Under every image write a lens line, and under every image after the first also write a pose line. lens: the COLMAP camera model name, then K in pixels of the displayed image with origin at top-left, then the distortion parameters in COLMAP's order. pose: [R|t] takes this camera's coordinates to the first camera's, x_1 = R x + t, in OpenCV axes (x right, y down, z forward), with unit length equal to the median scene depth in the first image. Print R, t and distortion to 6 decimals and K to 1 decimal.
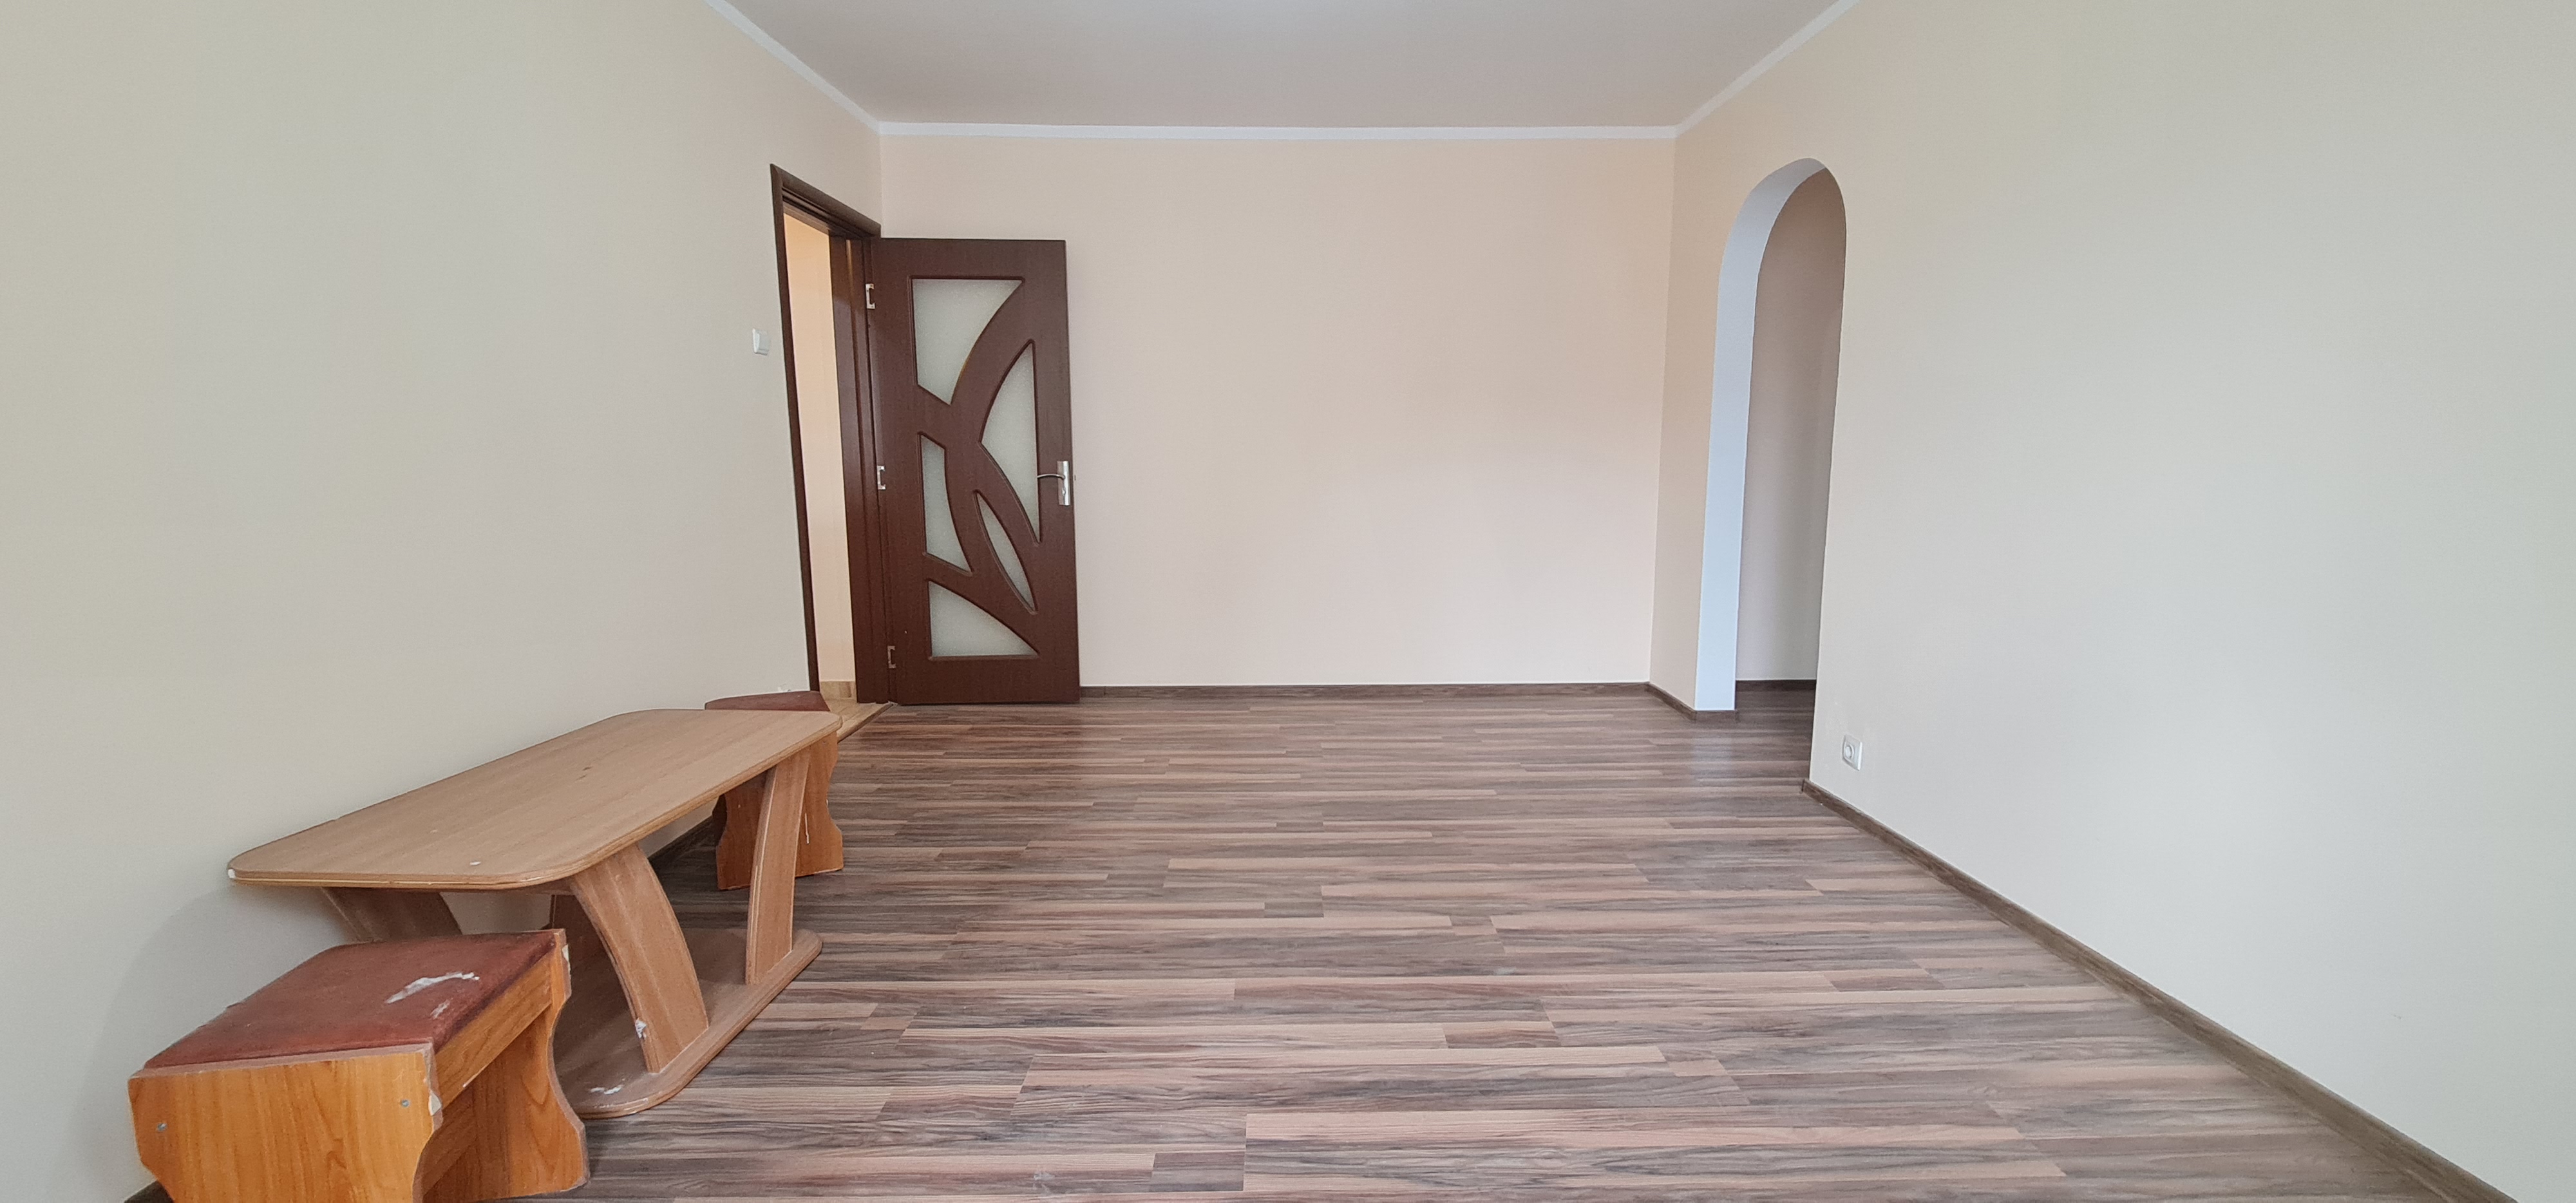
lens RADIAL K [[1045.4, 0, 1288.0], [0, 1045.4, 601.5], [0, 0, 1]] dist [0.019004, 0.000047]
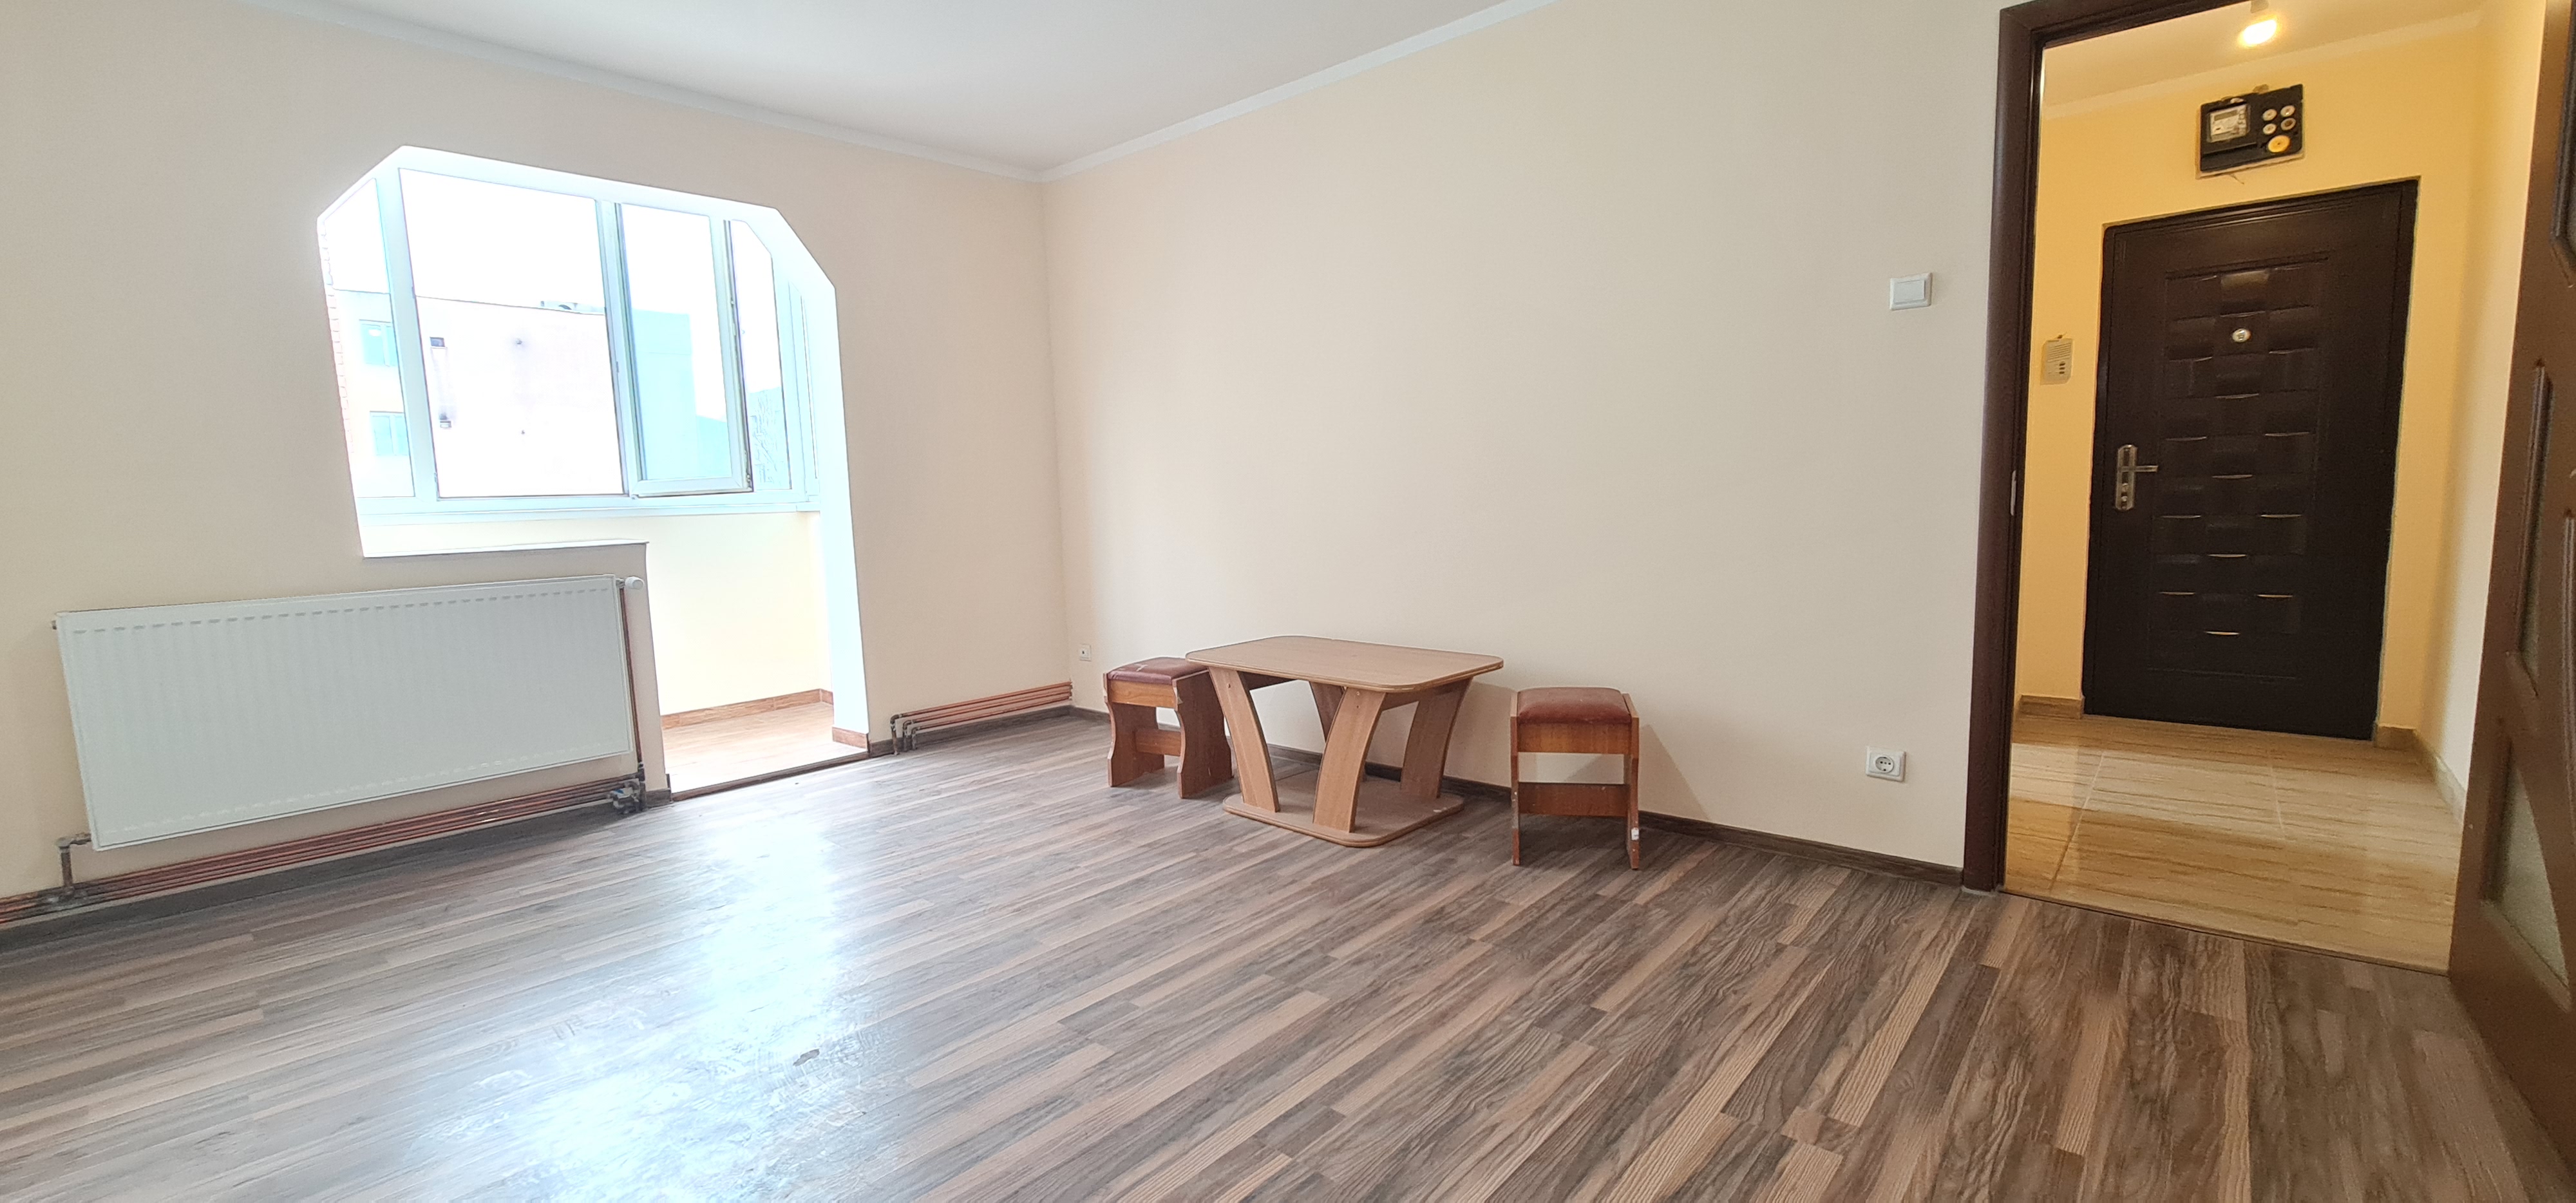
lens RADIAL K [[1045.4, 0, 1288.0], [0, 1045.4, 601.5], [0, 0, 1]] dist [0.019004, 0.000047]
pose [[-0.673233, 0.107609, -0.731559, 0.445090], [-0.066882, 0.976437, 0.205179, -0.191184], [0.736400, 0.187061, -0.650172, 1.479588]]
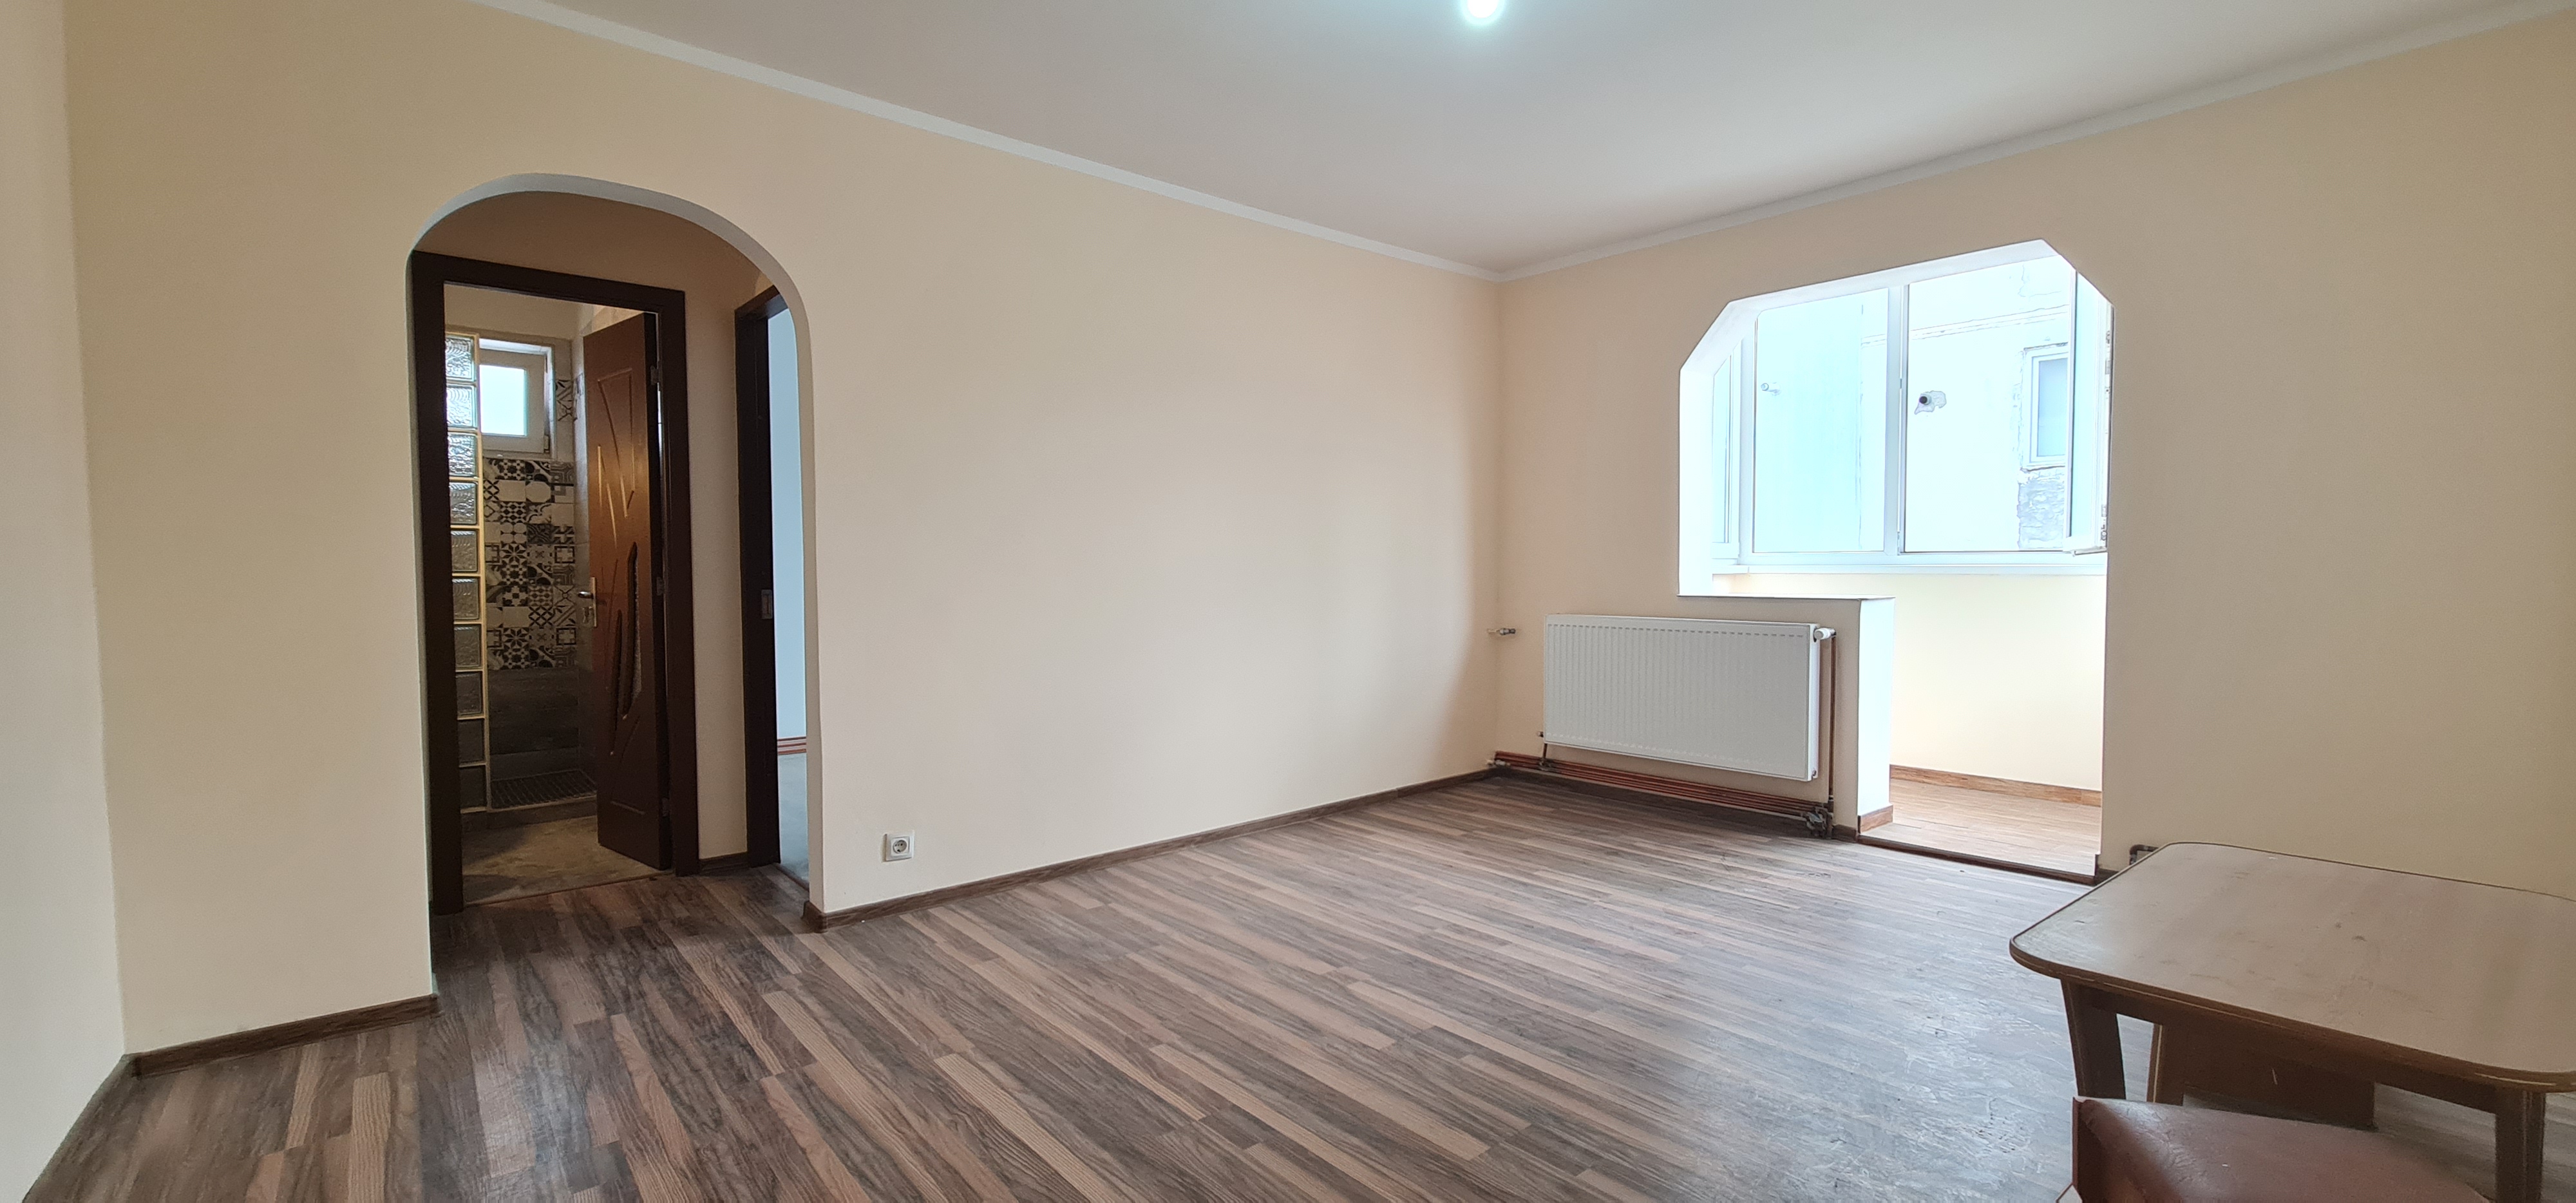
lens RADIAL K [[1045.4, 0, 1288.0], [0, 1045.4, 601.5], [0, 0, 1]] dist [0.019004, 0.000047]
pose [[-0.646667, -0.011588, 0.762684, -0.552997], [0.117210, 0.986500, 0.114369, -0.188028], [-0.753713, 0.163353, -0.636579, 1.508177]]
